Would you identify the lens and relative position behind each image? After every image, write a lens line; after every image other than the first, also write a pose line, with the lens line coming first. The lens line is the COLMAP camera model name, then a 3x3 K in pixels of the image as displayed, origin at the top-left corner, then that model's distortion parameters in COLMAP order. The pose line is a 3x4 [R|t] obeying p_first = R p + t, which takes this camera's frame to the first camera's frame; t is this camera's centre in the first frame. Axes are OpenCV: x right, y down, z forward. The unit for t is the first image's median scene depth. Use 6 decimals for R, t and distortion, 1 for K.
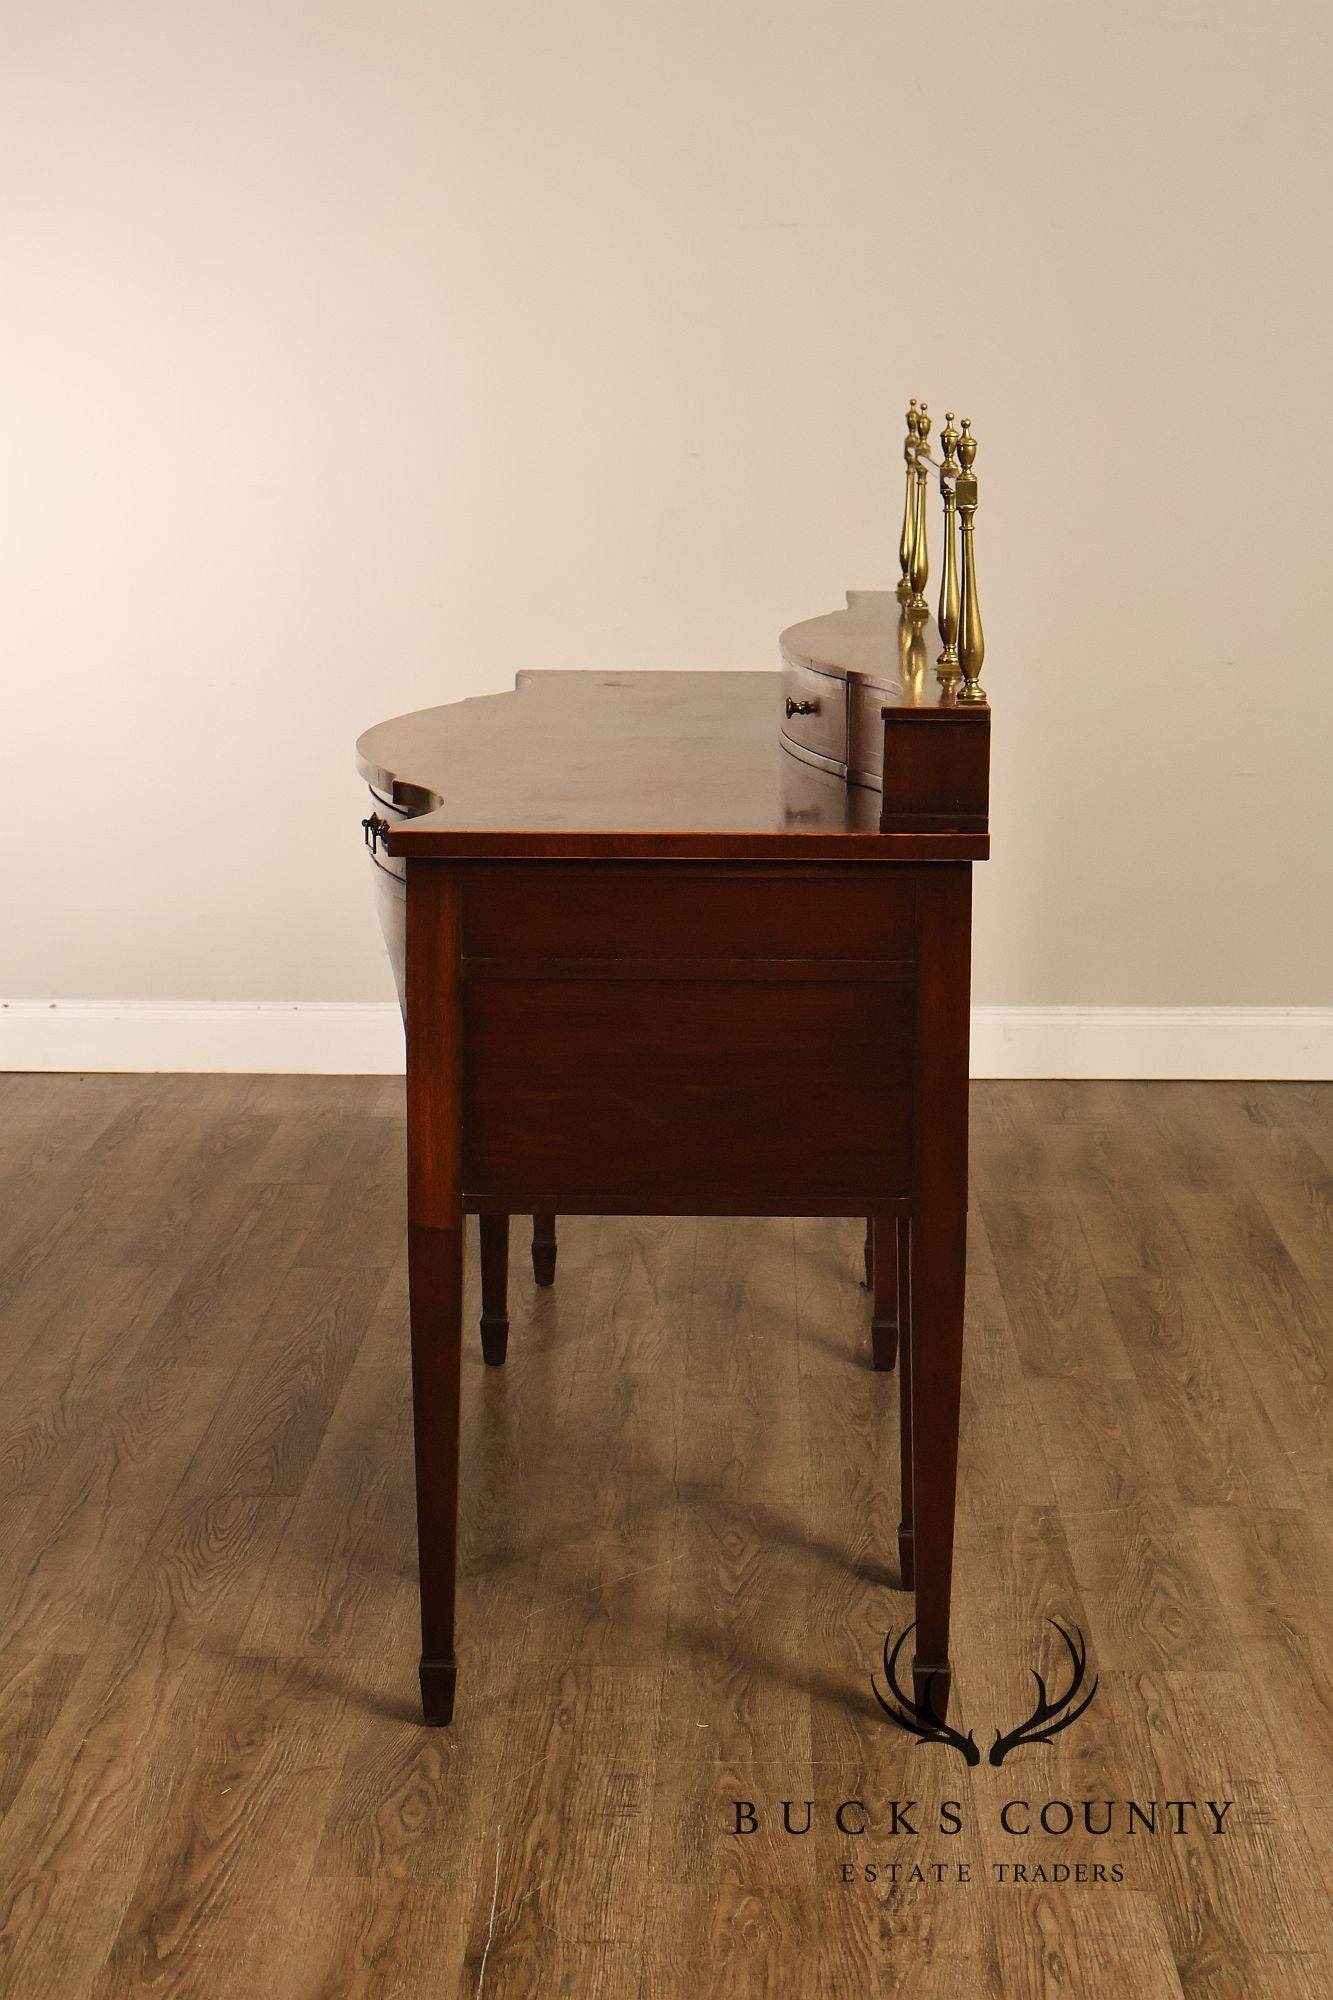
lens RADIAL K [[3896.3, 0, 667.4], [0, 3896.3, 1000.0], [0, 0, 1]] dist [-0.003486, 0.000000]
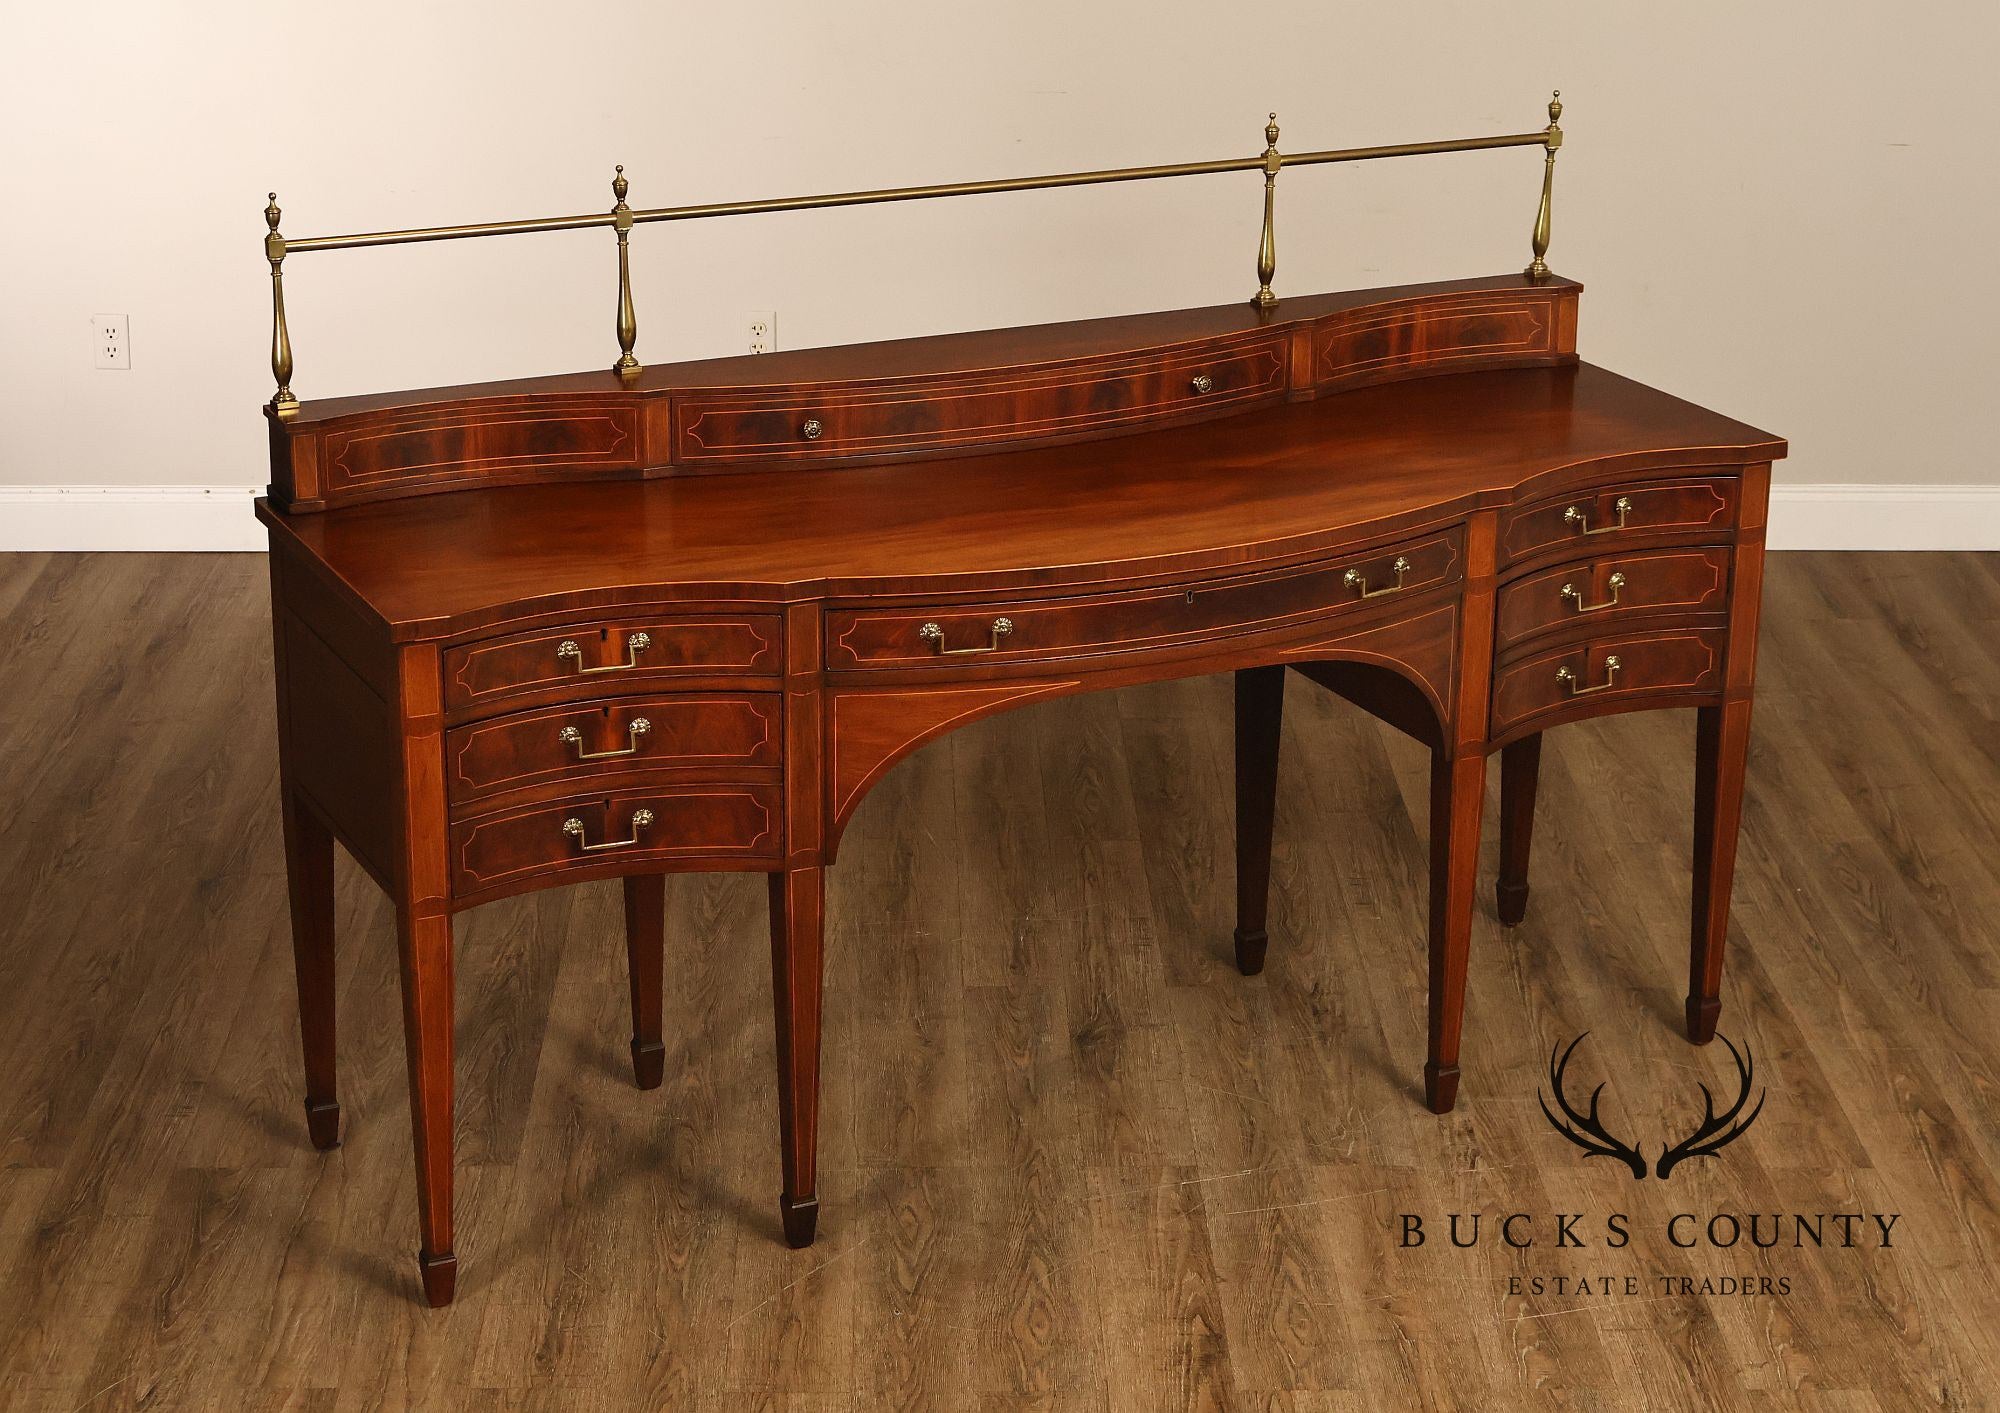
lens RADIAL K [[3711.1, 0, 962.8], [0, 3711.1, 708.9], [0, 0, 1]] dist [-0.009188, 0.000000]
pose [[0.999145, -0.011323, 0.039772, -0.008533], [0.004322, 0.985110, 0.171870, -0.193885], [-0.041126, -0.171551, 0.984317, -0.025940]]
